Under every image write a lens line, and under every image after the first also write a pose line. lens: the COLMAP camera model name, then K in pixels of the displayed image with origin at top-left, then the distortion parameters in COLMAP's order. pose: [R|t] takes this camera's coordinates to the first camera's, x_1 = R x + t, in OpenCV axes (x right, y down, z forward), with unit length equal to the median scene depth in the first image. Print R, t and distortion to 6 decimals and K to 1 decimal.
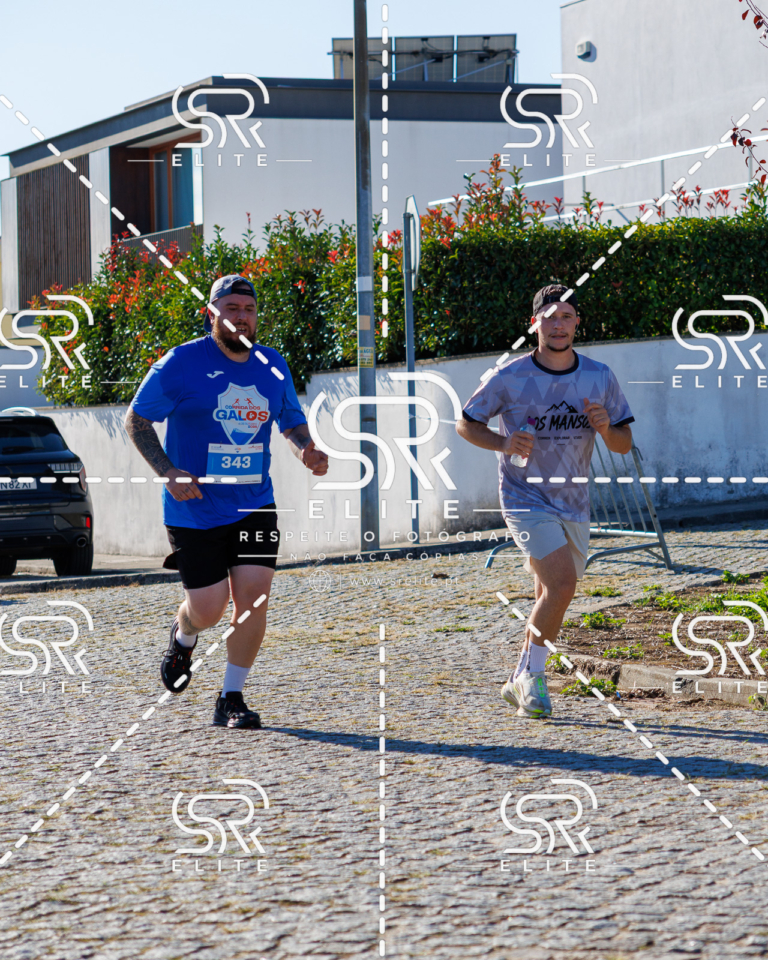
lens RADIAL K [[3248.3, 0, 554.8], [0, 3248.3, 438.3], [0, 0, 1]] dist [0.074733, 0.000000]
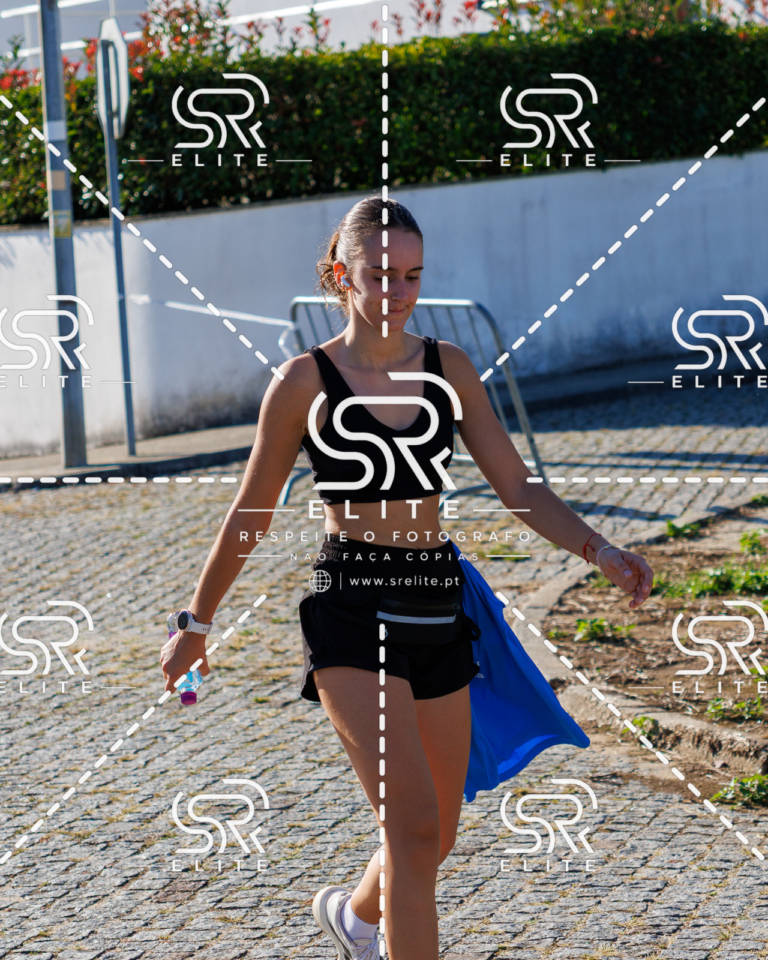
lens RADIAL K [[3248.3, 0, 430.1], [0, 3248.3, 482.6], [0, 0, 1]] dist [0.074733, 0.000000]
pose [[0.989759, -0.038281, 0.137520, -0.076863], [0.027460, 0.996437, 0.079739, -0.021862], [-0.140083, -0.075146, 0.987284, 0.189917]]
